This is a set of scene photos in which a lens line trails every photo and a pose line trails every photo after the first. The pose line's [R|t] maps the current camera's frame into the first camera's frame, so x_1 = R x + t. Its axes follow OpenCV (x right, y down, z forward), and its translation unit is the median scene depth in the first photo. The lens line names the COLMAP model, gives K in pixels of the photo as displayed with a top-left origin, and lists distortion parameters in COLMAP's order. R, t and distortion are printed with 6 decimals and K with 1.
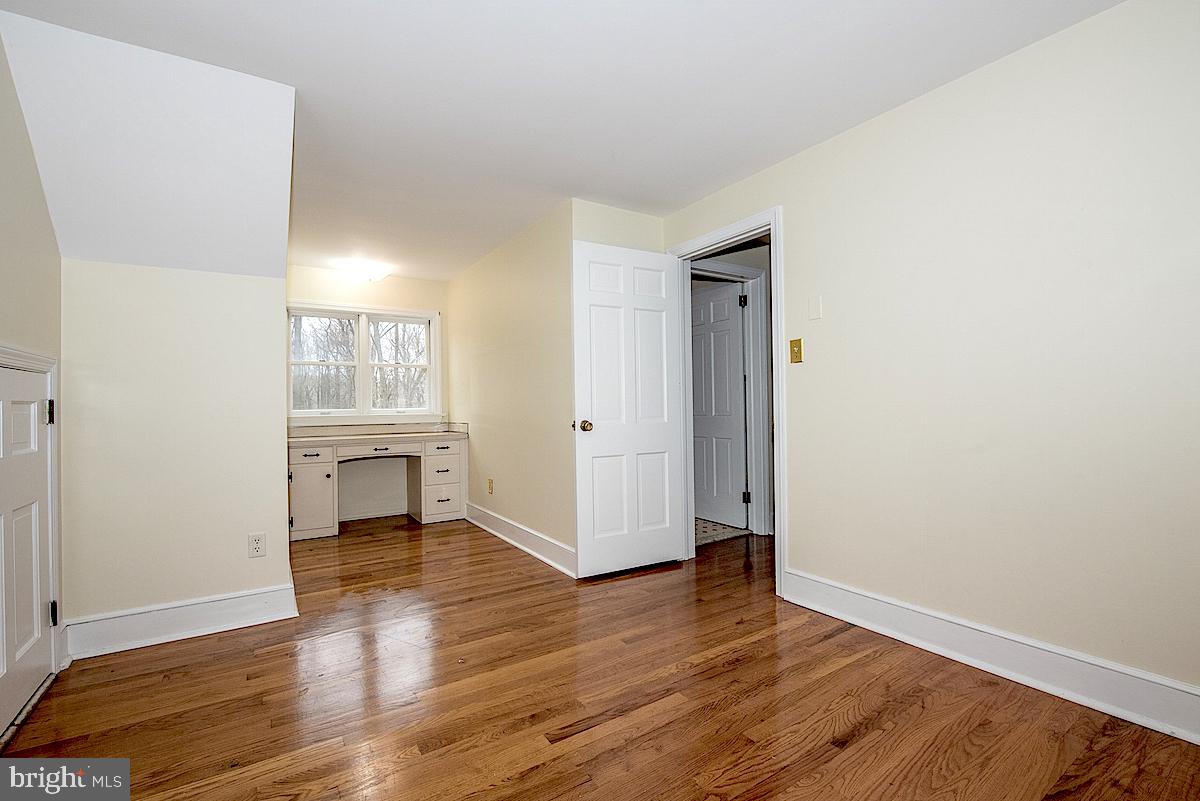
lens RADIAL K [[522.1, 0, 597.5], [0, 522.1, 404.1], [0, 0, 1]] dist [0.000894, 0.000245]
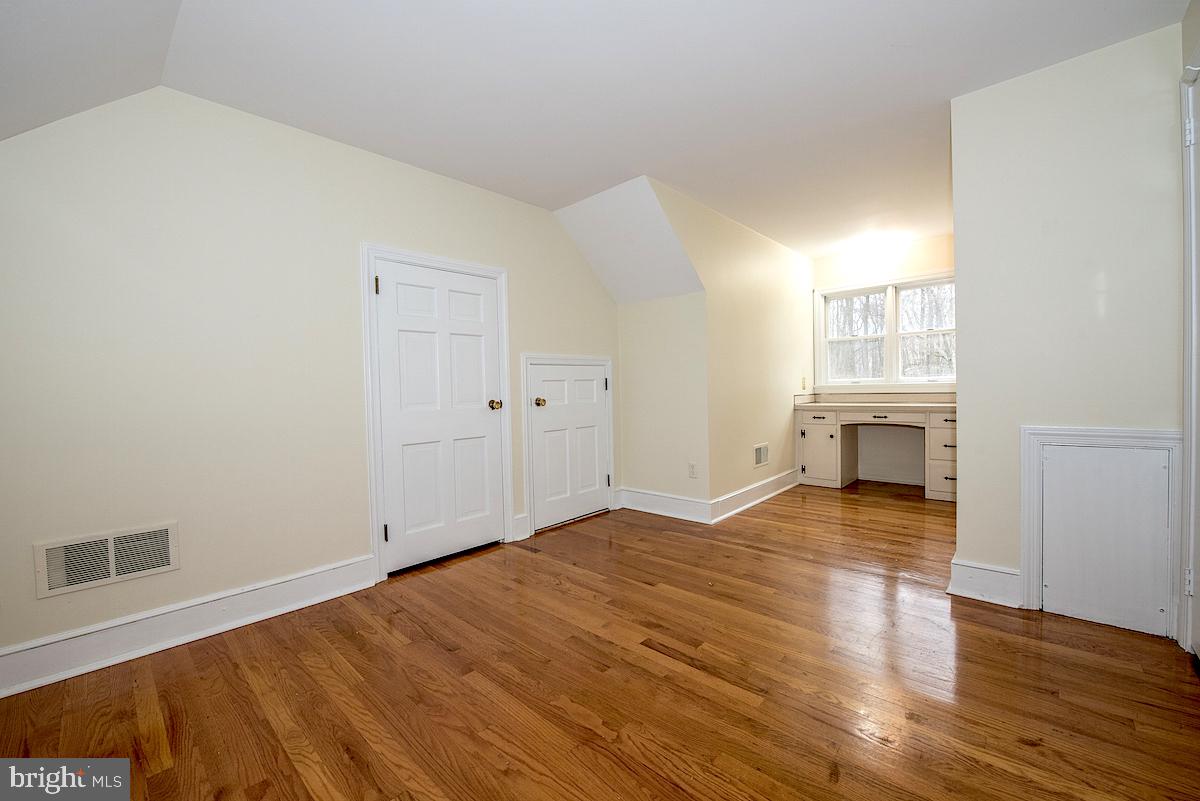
lens RADIAL K [[473.4, 0, 599.3], [0, 473.4, 400.5], [0, 0, 1]] dist [-0.009537, -0.000023]
pose [[0.249720, 0.037206, -0.967603, 0.377102], [0.027889, 0.998571, 0.045595, -0.005757], [0.967916, -0.038372, 0.248325, 0.234561]]
